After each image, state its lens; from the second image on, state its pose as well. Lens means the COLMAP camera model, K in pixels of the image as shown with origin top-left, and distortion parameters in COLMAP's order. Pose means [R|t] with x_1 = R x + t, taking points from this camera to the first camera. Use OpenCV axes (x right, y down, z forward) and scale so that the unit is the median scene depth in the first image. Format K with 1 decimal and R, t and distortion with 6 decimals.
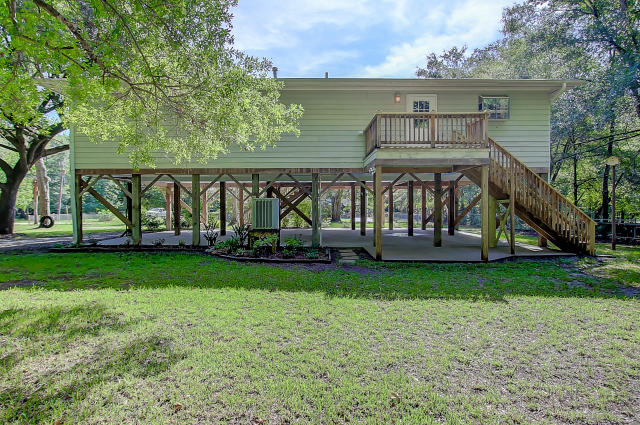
lens RADIAL K [[365.6, 0, 321.1], [0, 365.6, 213.4], [0, 0, 1]] dist [-0.003395, -0.000582]
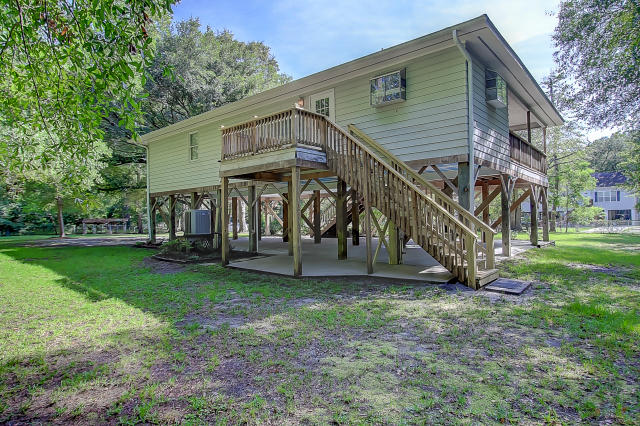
lens RADIAL K [[365.6, 0, 320.9], [0, 365.6, 212.9], [0, 0, 1]] dist [-0.003395, -0.000582]
pose [[0.745238, -0.010522, -0.666716, 0.880601], [-0.002014, 0.999835, -0.018031, -0.005083], [0.666796, 0.014781, 0.745094, 0.317558]]
